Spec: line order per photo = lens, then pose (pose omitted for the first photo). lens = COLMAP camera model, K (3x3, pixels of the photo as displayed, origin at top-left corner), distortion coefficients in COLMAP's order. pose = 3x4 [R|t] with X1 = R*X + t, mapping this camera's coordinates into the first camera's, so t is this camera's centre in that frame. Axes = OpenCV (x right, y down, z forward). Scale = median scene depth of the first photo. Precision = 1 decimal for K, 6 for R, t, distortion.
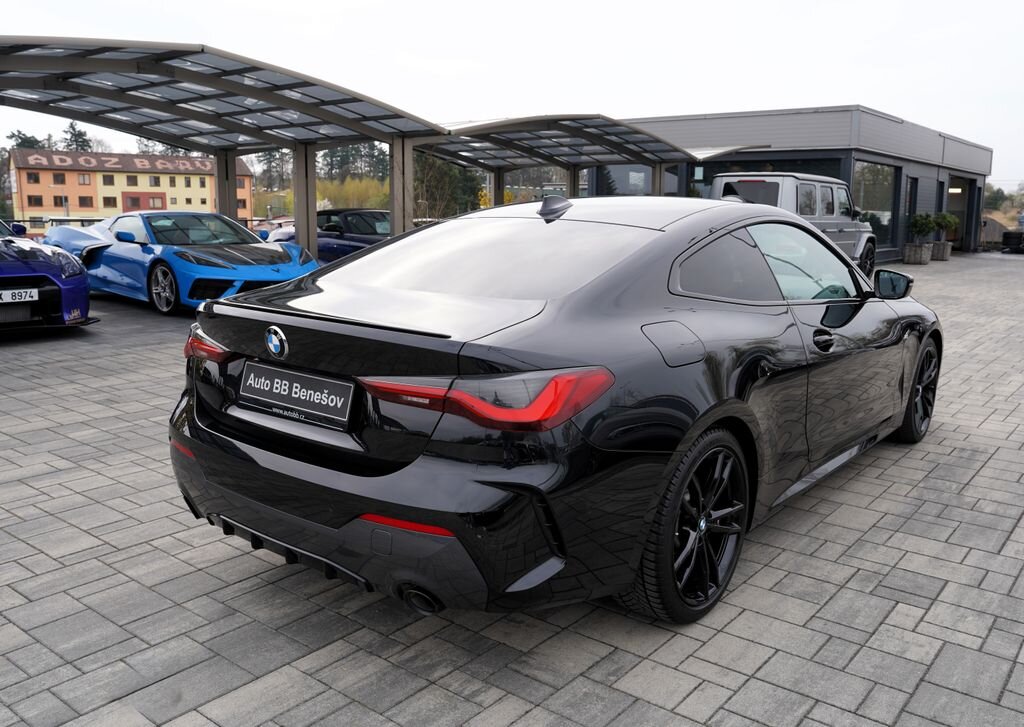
lens RADIAL K [[852.1, 0, 538.0], [0, 852.1, 349.5], [0, 0, 1]] dist [-0.041519, 0.012056]
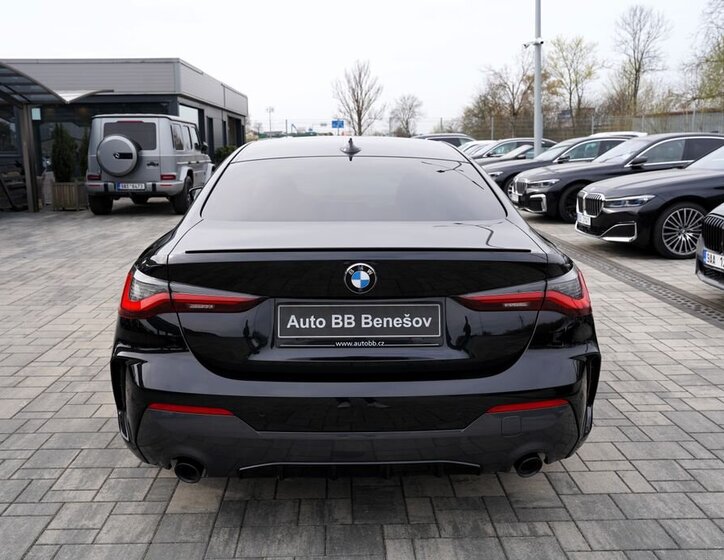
lens RADIAL K [[725.3, 0, 352.8], [0, 725.3, 280.2], [0, 0, 1]] dist [-0.016237, 0.015166]
pose [[0.775919, -0.130778, 0.617128, -0.550766], [0.117736, 0.991108, 0.061999, -0.039552], [-0.619748, 0.024552, 0.784417, 0.186941]]
